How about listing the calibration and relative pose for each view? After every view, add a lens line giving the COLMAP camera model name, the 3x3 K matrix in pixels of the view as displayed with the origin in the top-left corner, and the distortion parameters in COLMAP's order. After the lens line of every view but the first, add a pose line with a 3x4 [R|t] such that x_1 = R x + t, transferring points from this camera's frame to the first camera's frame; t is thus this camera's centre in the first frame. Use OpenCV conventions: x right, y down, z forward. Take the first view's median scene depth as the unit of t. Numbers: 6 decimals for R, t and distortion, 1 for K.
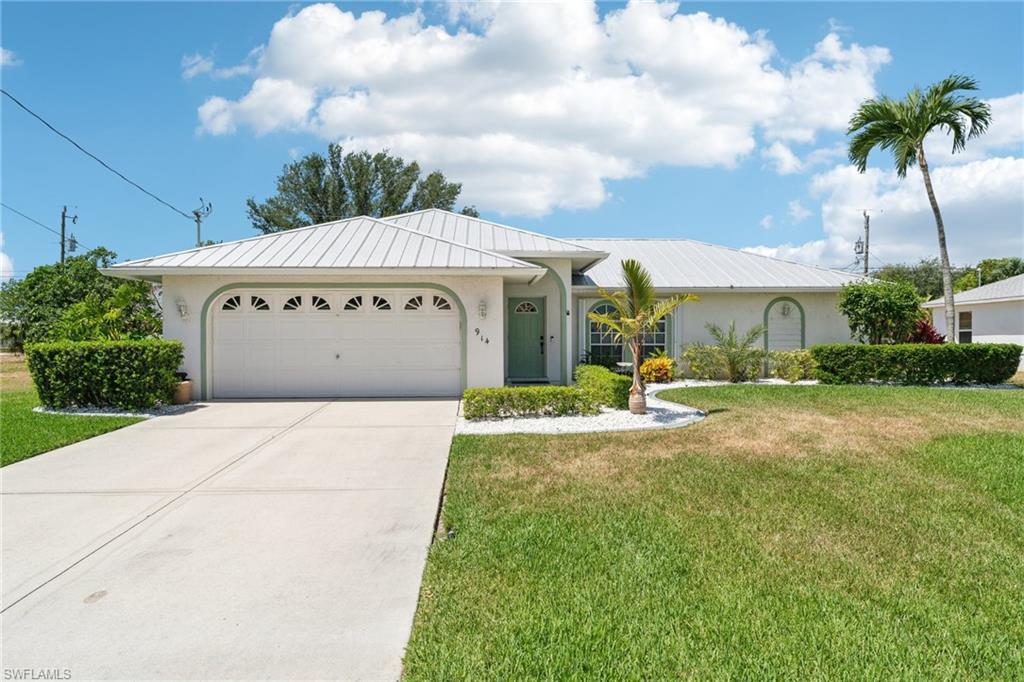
lens RADIAL K [[671.0, 0, 512.0], [0, 671.0, 341.0], [0, 0, 1]] dist [-0.003724, -0.003177]
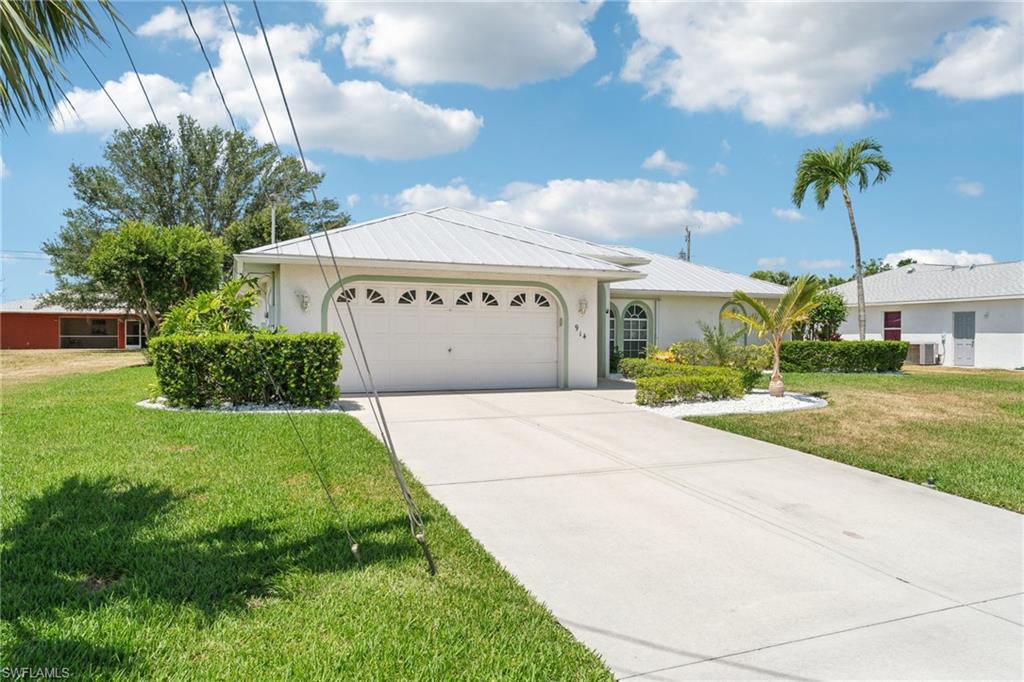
lens RADIAL K [[671.0, 0, 512.0], [0, 671.0, 341.0], [0, 0, 1]] dist [-0.003724, -0.003177]
pose [[0.940255, 0.005069, 0.340434, -0.433535], [-0.007892, 0.999945, 0.006909, 0.000917], [-0.340380, -0.009183, 0.940243, 0.002734]]
